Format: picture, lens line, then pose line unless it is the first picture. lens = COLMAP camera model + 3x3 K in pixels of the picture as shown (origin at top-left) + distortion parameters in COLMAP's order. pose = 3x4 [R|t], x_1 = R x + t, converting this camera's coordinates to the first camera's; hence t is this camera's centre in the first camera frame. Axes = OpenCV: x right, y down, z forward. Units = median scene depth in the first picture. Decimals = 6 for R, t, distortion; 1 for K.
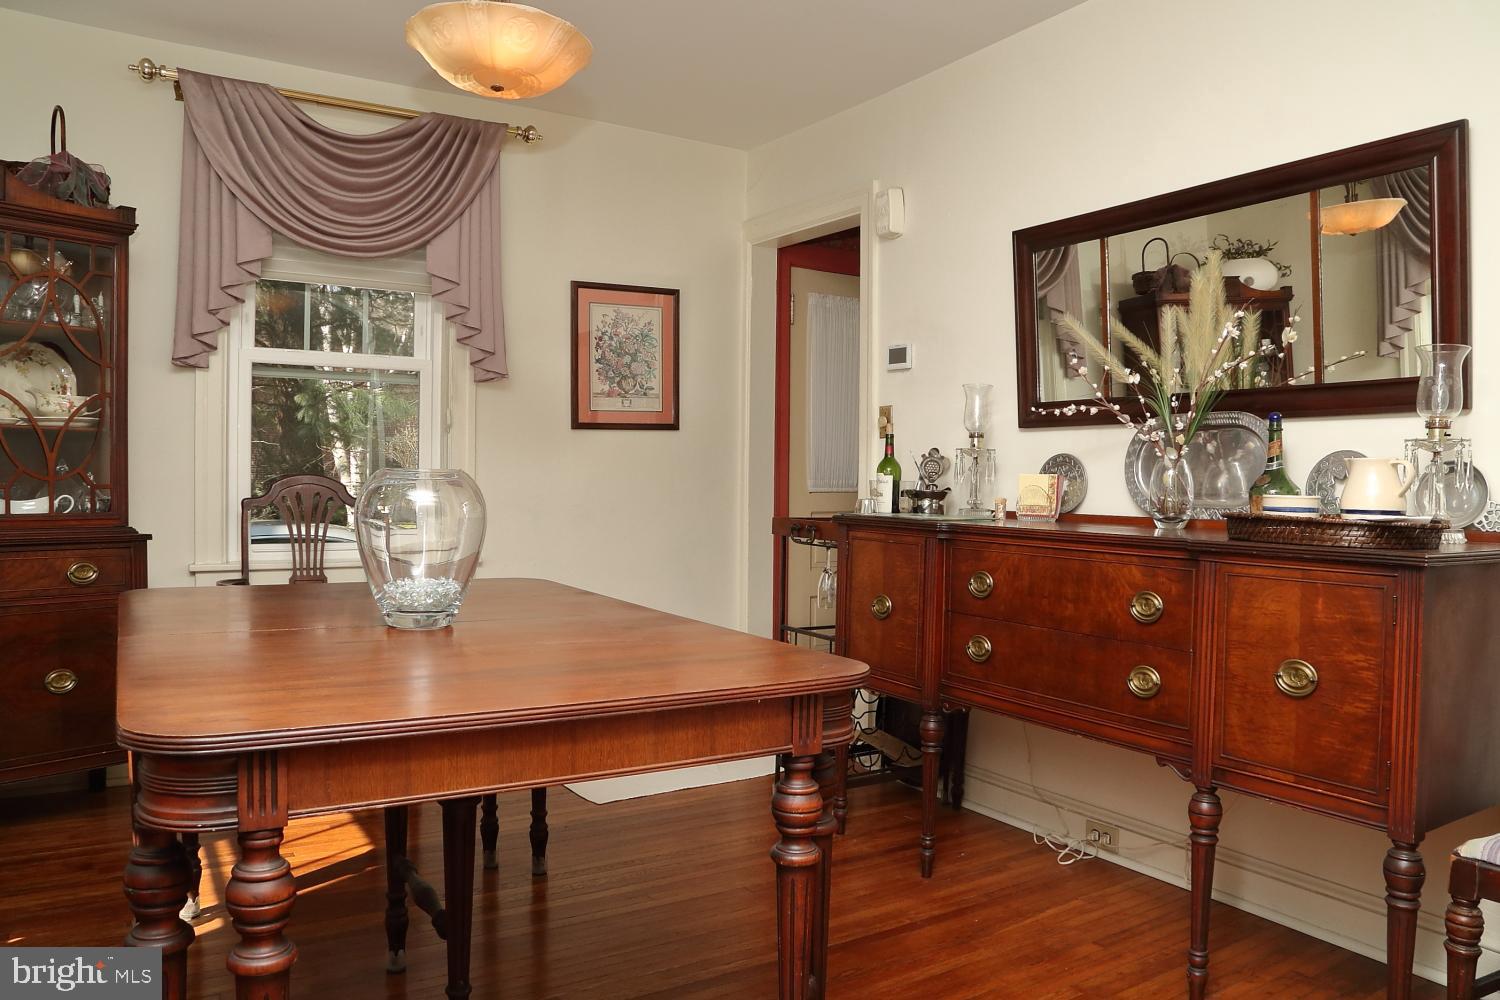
lens RADIAL K [[1046.1, 0, 756.1], [0, 1046.1, 500.8], [0, 0, 1]] dist [-0.145052, 0.084812]
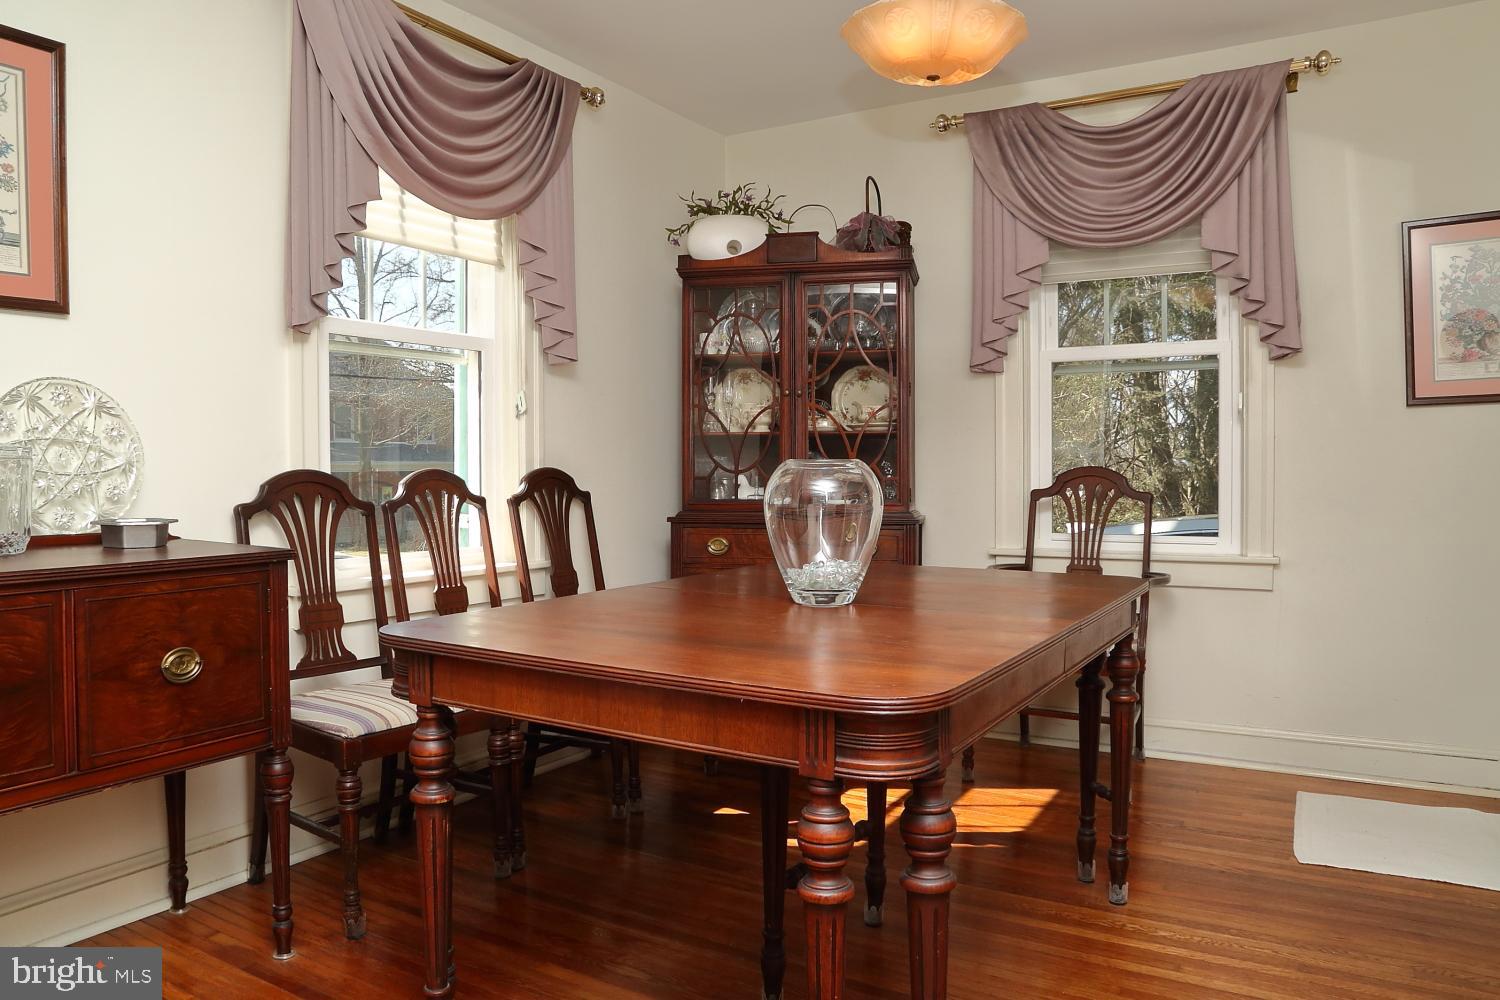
lens RADIAL K [[1046.1, 0, 756.1], [0, 1046.1, 500.8], [0, 0, 1]] dist [-0.145052, 0.084812]
pose [[0.443164, 0.012127, -0.896359, 0.350935], [-0.008398, 0.999921, 0.009377, 0.001462], [0.896401, 0.003372, 0.443230, 0.246069]]
